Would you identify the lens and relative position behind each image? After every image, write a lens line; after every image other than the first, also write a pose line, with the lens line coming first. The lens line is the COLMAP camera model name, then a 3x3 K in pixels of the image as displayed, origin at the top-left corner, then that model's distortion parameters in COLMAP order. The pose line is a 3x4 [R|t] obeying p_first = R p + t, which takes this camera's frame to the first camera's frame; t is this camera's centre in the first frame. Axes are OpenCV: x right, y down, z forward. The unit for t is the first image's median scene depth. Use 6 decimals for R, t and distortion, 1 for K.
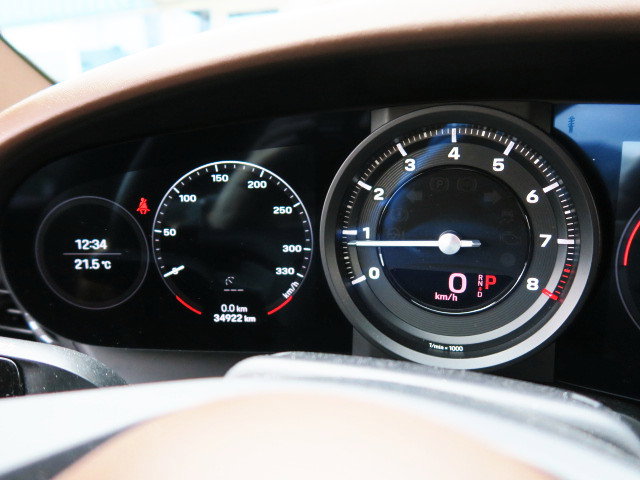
lens RADIAL K [[491.8, 0, 320.0], [0, 491.8, 240.0], [0, 0, 1]] dist [-0.029075, -0.000239]
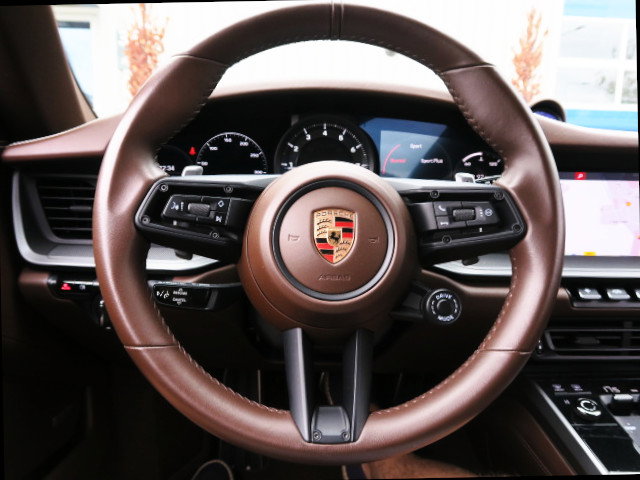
lens RADIAL K [[491.8, 0, 320.0], [0, 491.8, 240.0], [0, 0, 1]] dist [-0.029075, -0.000239]
pose [[0.927142, -0.021963, 0.374065, -0.696082], [0.040425, 0.998317, -0.041580, 0.468535], [-0.372522, 0.053672, 0.926470, -1.302510]]
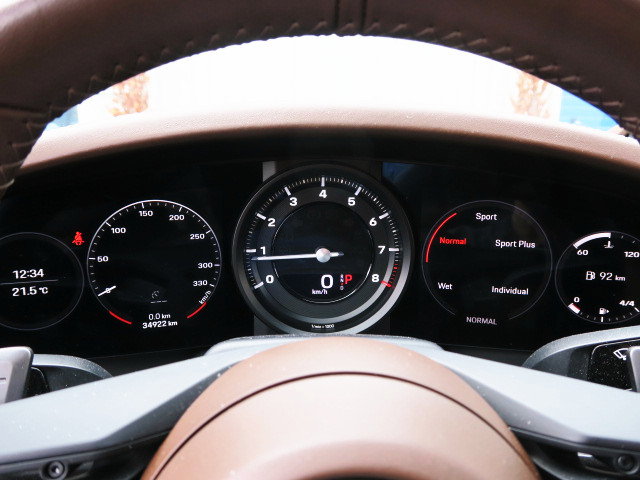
lens RADIAL K [[491.8, 0, 320.0], [0, 491.8, 240.0], [0, 0, 1]] dist [-0.029075, -0.000239]
pose [[0.925555, -0.049847, 0.375317, -0.274828], [0.052931, 0.998596, 0.002095, -0.038505], [-0.374895, 0.017927, 0.926894, -0.337762]]
